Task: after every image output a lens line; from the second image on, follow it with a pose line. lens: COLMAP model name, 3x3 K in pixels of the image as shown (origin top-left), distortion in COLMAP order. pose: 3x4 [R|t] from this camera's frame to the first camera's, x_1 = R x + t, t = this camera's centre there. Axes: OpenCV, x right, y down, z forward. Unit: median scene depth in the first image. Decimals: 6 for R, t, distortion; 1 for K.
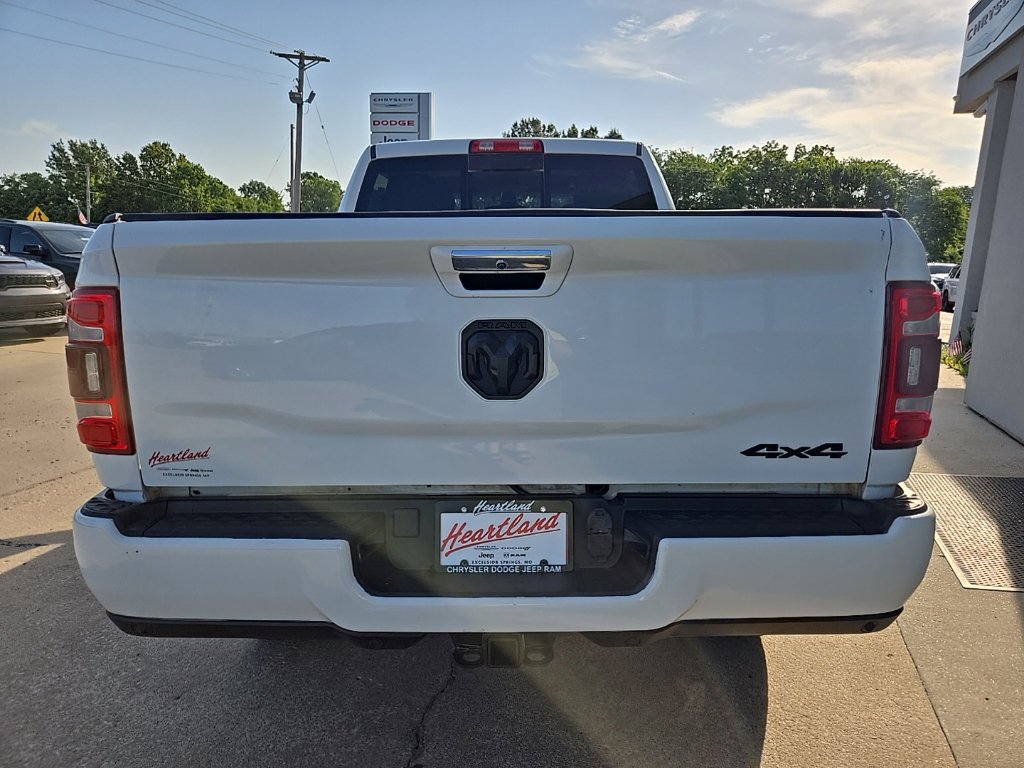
lens RADIAL K [[680.7, 0, 512.0], [0, 680.7, 384.0], [0, 0, 1]] dist [0.064543, -0.048788]
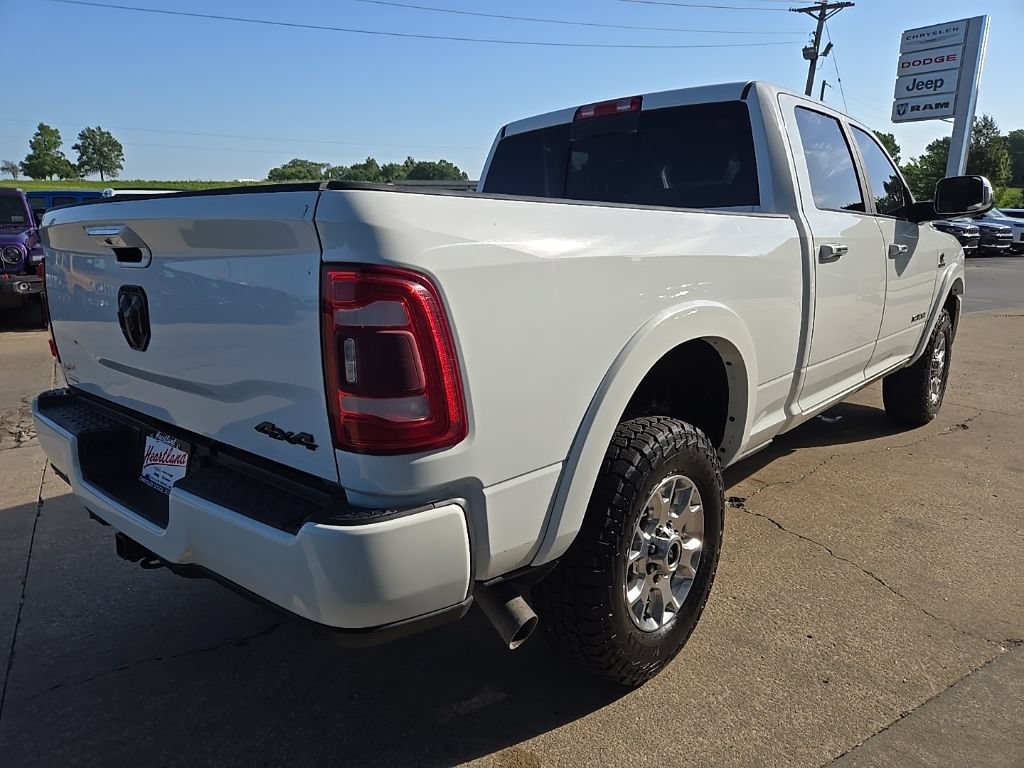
lens RADIAL K [[680.7, 0, 512.0], [0, 680.7, 384.0], [0, 0, 1]] dist [0.064543, -0.048788]
pose [[0.752872, 0.131693, -0.644858, 1.214991], [-0.102943, 0.991281, 0.082253, -0.083095], [0.650067, 0.004457, 0.759864, 0.447329]]
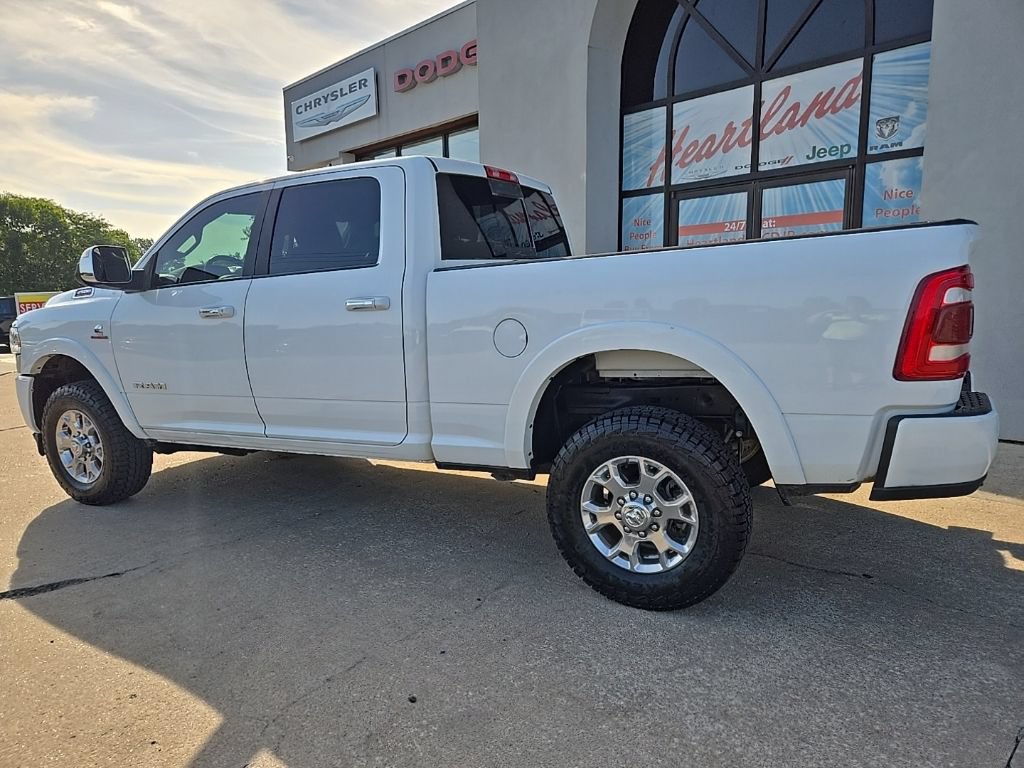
lens RADIAL K [[687.9, 0, 510.1], [0, 687.9, 383.3], [0, 0, 1]] dist [0.060255, -0.049252]
pose [[0.464686, -0.146075, 0.873344, -2.305266], [0.198119, 0.978446, 0.058240, -0.164299], [-0.863027, 0.145962, 0.483610, 1.075339]]
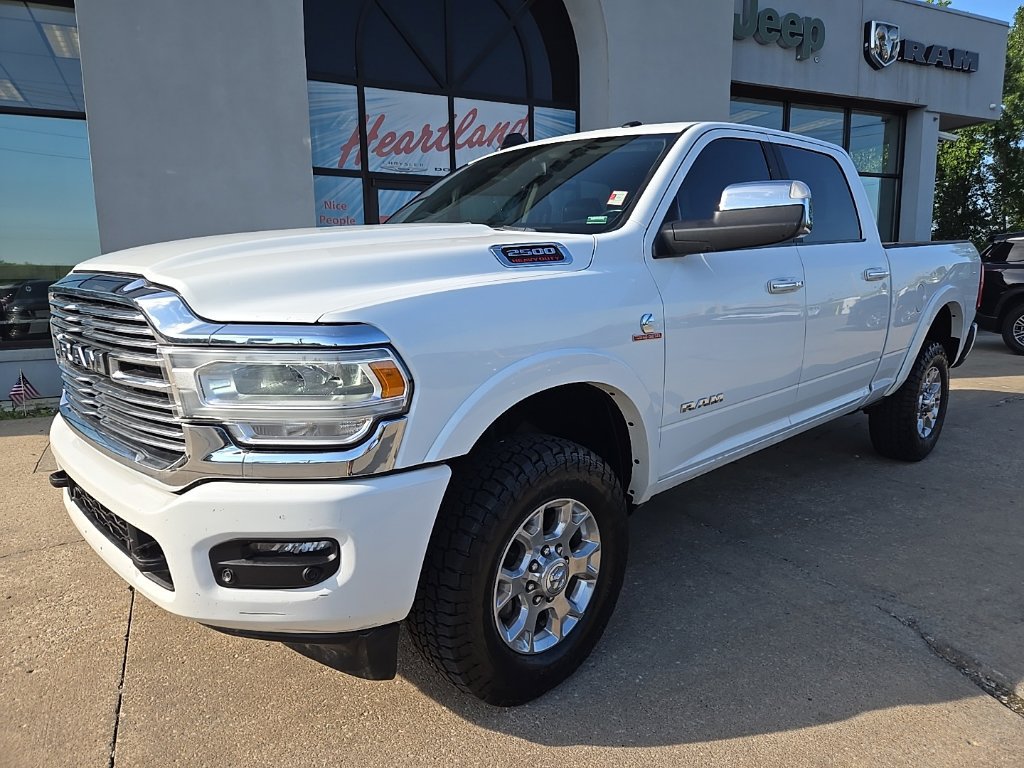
lens RADIAL K [[680.7, 0, 512.0], [0, 680.7, 384.0], [0, 0, 1]] dist [0.064543, -0.048788]
pose [[-0.694198, -0.119512, 0.709793, -1.502583], [0.135654, 0.946725, 0.292079, -0.866407], [-0.706885, 0.299047, -0.641002, 4.904021]]
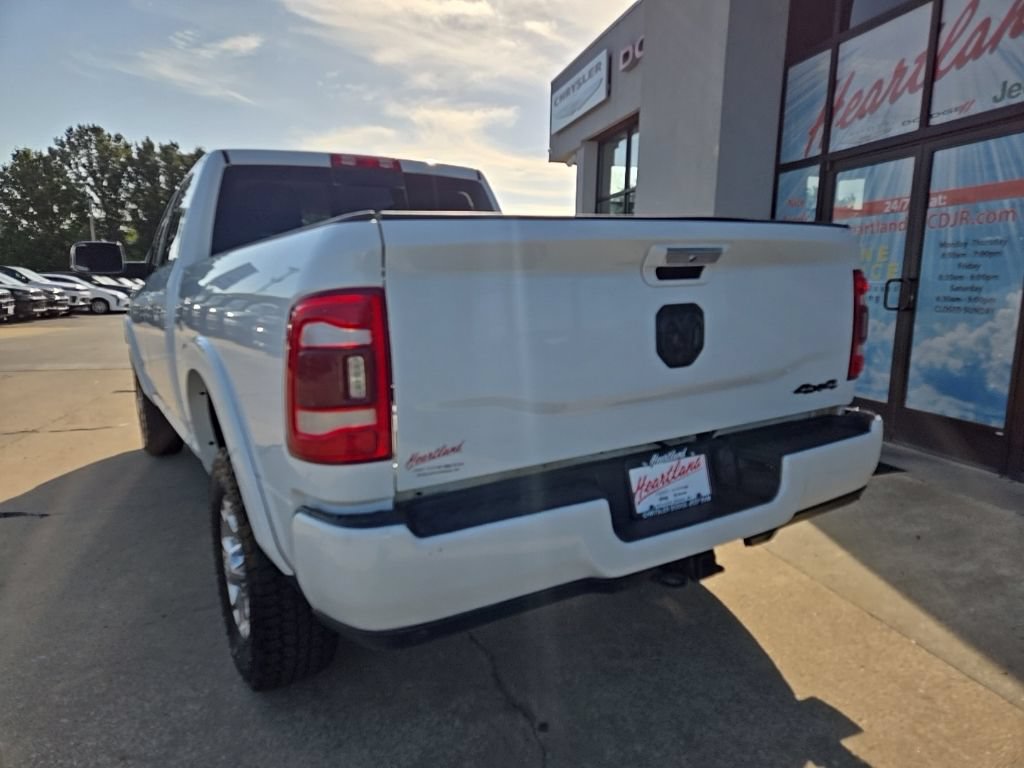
lens RADIAL K [[674.3, 0, 507.8], [0, 674.3, 388.8], [0, 0, 1]] dist [0.069632, -0.053408]
pose [[0.846701, -0.100236, 0.522541, -0.863793], [0.114068, 0.993456, 0.005738, 0.016584], [-0.519697, 0.054747, 0.852595, 0.096013]]
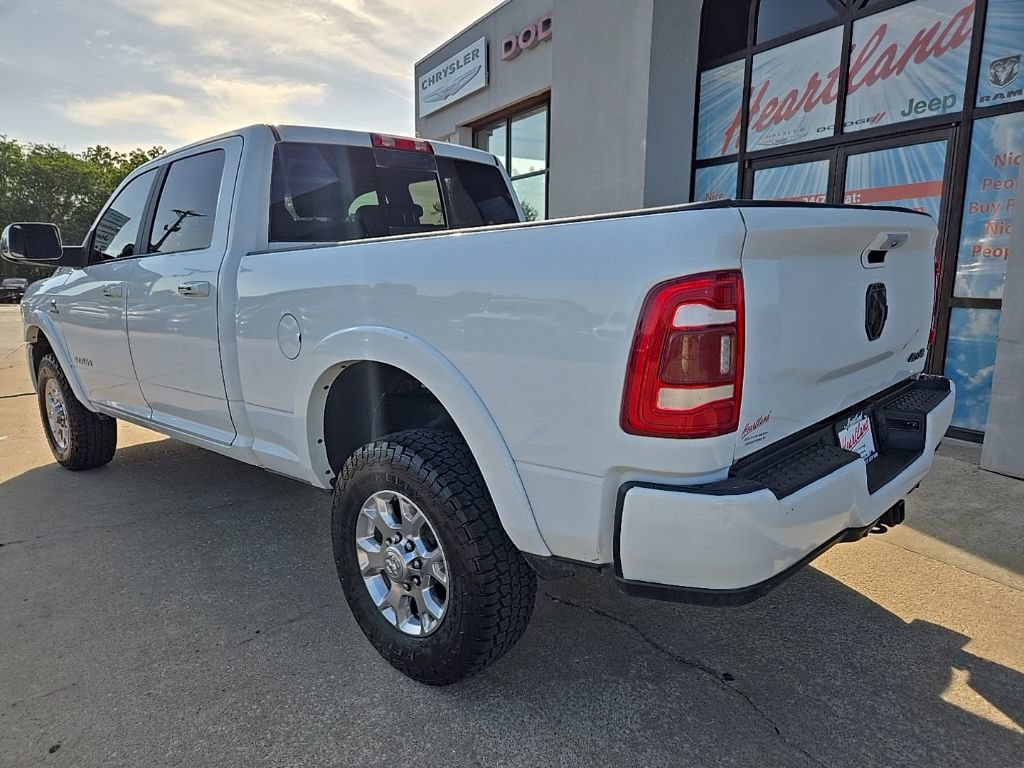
lens RADIAL K [[692.0, 0, 512.0], [0, 692.0, 384.0], [0, 0, 1]] dist [0.050003, -0.039801]
pose [[0.680405, -0.137971, 0.719731, -1.472776], [0.151214, 0.987415, 0.046334, -0.064372], [-0.717066, 0.077307, 0.692705, 0.489399]]
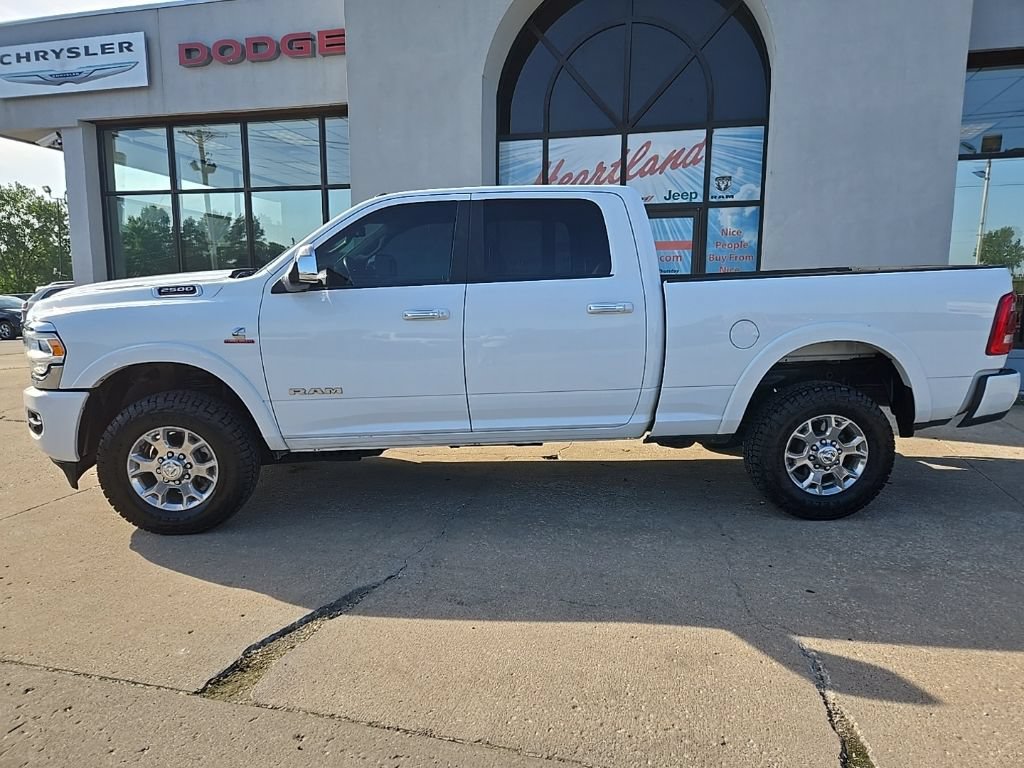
lens RADIAL K [[686.0, 0, 516.0], [0, 686.0, 386.0], [0, 0, 1]] dist [0.062852, -0.046459]
pose [[-0.049469, -0.155550, 0.986589, -3.119655], [0.186257, 0.969033, 0.162121, -0.556729], [-0.981255, 0.191779, -0.018965, 2.857587]]
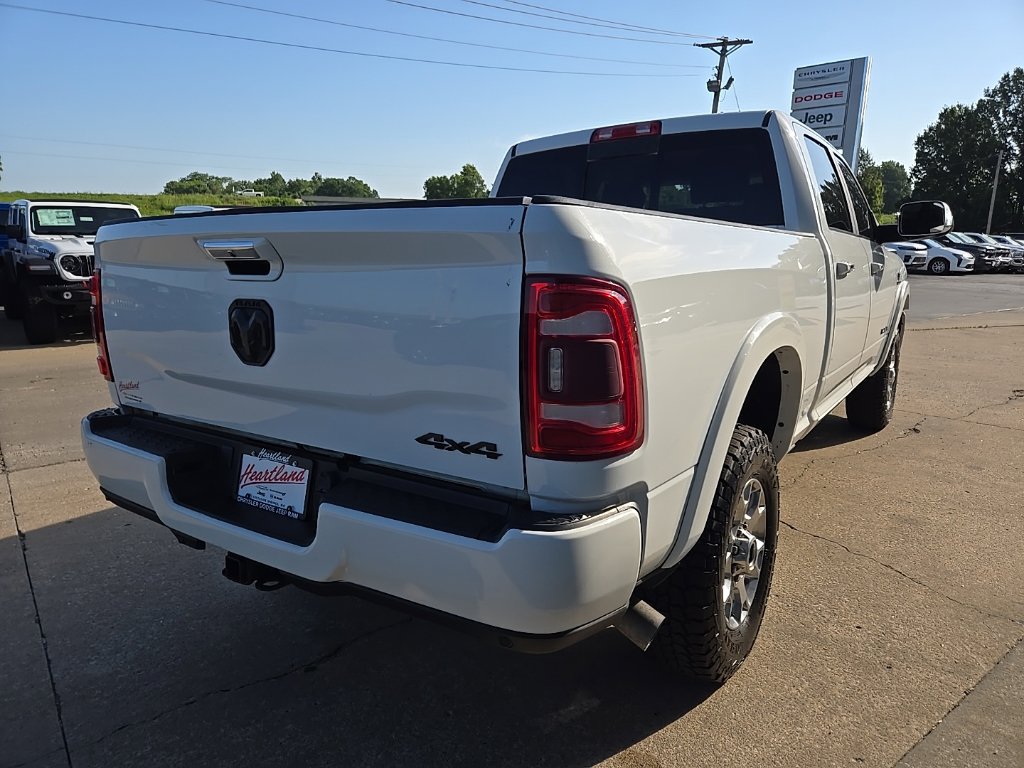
lens RADIAL K [[680.7, 0, 512.0], [0, 680.7, 384.0], [0, 0, 1]] dist [0.064543, -0.048788]
pose [[0.828835, 0.102107, -0.550097, 0.958794], [-0.093116, 0.994668, 0.044327, -0.038008], [0.551690, 0.014483, 0.833924, 0.216747]]
